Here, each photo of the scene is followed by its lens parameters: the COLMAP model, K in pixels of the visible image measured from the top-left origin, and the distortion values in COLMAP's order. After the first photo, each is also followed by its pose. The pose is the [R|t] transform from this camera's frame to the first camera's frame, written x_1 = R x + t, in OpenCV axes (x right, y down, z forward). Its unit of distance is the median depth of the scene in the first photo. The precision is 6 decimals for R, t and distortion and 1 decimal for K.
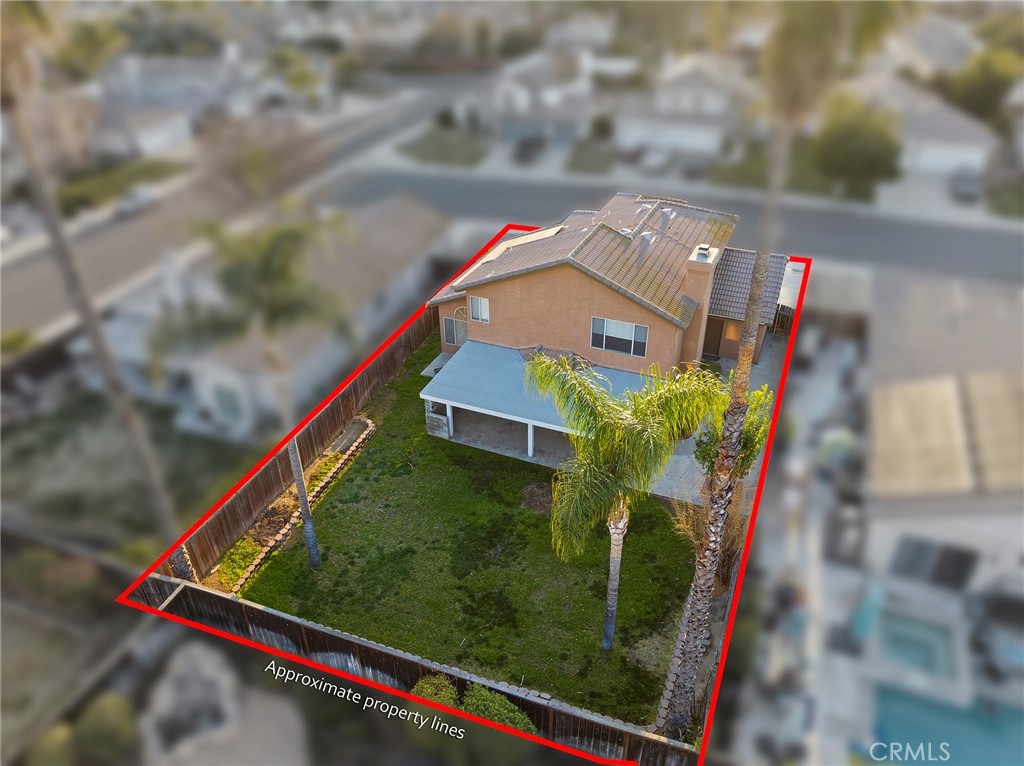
lens RADIAL K [[697.9, 0, 513.6], [0, 697.9, 383.3], [0, 0, 1]] dist [-0.033189, -0.003740]
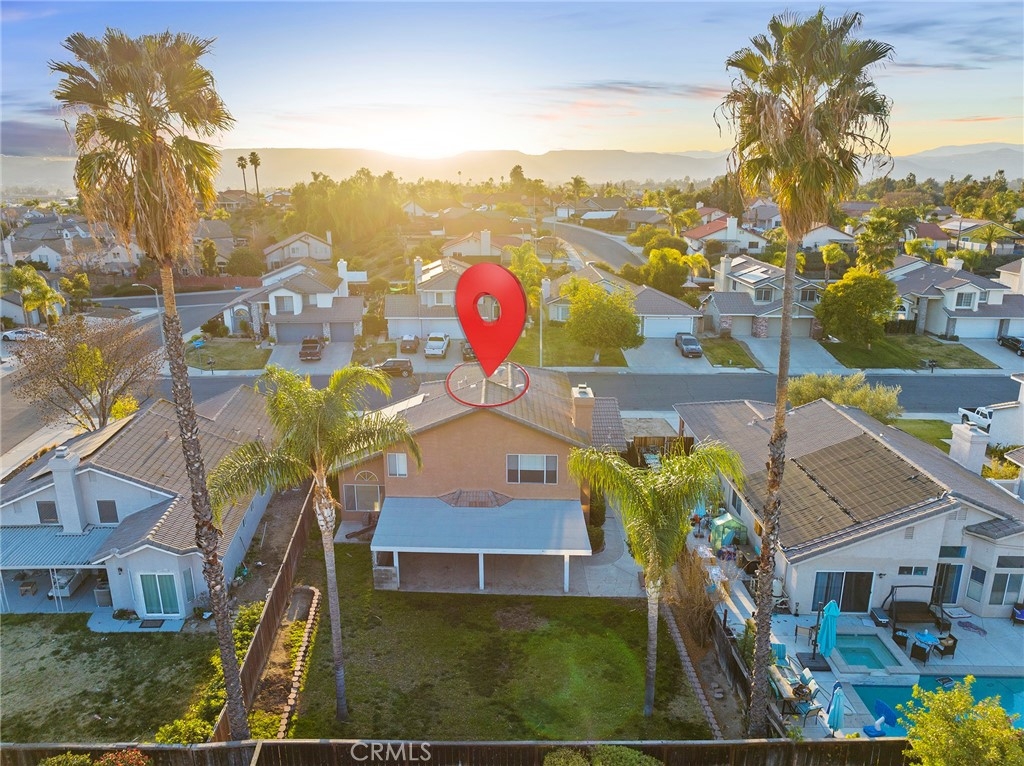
lens RADIAL K [[729.8, 0, 452.0], [0, 729.8, 399.6], [0, 0, 1]] dist [-0.041993, 0.007974]
pose [[0.939320, -0.093937, 0.329929, -0.390735], [0.180443, 0.953270, -0.242315, 0.099225], [-0.291749, 0.287145, 0.912376, -0.082027]]
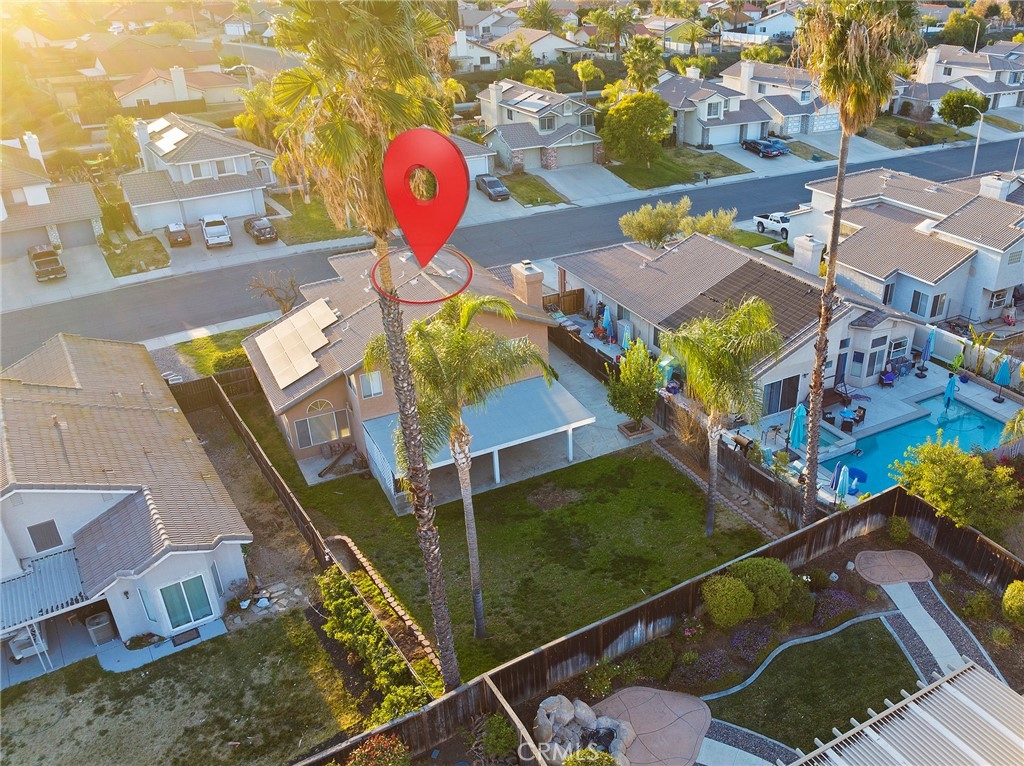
lens RADIAL K [[818.2, 0, 573.4], [0, 818.2, 413.2], [0, 0, 1]] dist [-0.034415, 0.001463]
pose [[0.612264, -0.381421, 0.692568, -0.805746], [0.429124, 0.896010, 0.114097, -0.091808], [-0.664067, 0.227341, 0.712272, 0.008154]]
